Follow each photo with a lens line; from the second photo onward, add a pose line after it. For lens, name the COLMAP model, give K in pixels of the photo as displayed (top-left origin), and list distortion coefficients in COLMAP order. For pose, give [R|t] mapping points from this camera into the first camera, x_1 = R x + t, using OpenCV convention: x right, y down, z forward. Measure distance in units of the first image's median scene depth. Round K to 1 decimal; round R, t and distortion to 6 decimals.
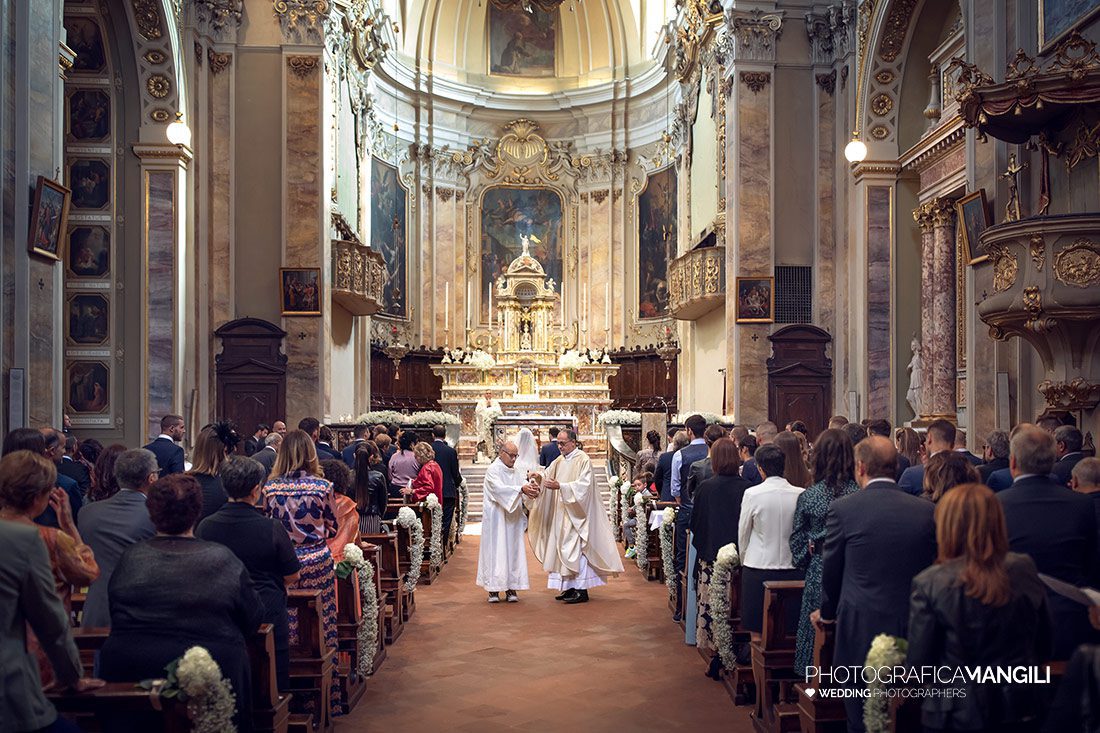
lens RADIAL K [[2520.9, 0, 550.0], [0, 2520.9, 366.5], [0, 0, 1]] dist [0.074550, 0.181542]
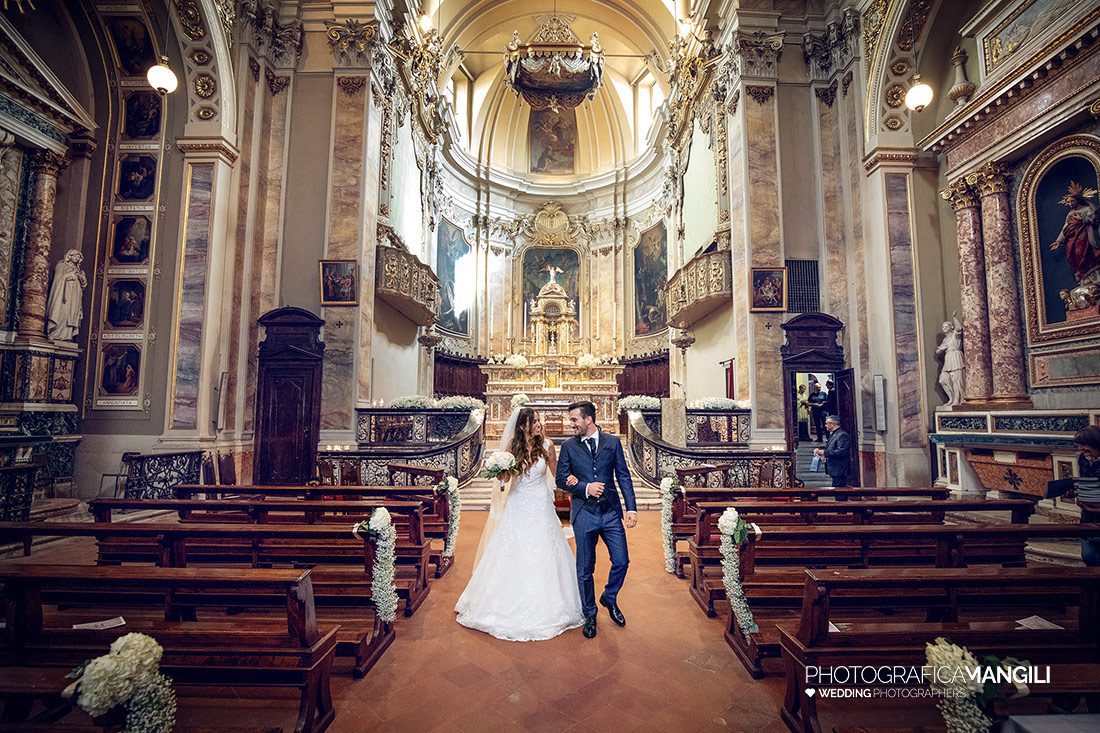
lens RADIAL K [[630.0, 0, 560.8], [0, 630.0, 341.3], [0, 0, 1]] dist [-0.009994, -0.001024]
pose [[0.999945, 0.002686, -0.010128, -0.002106], [-0.003705, 0.994780, -0.101979, 0.021702], [0.009801, 0.102011, 0.994735, 0.737459]]
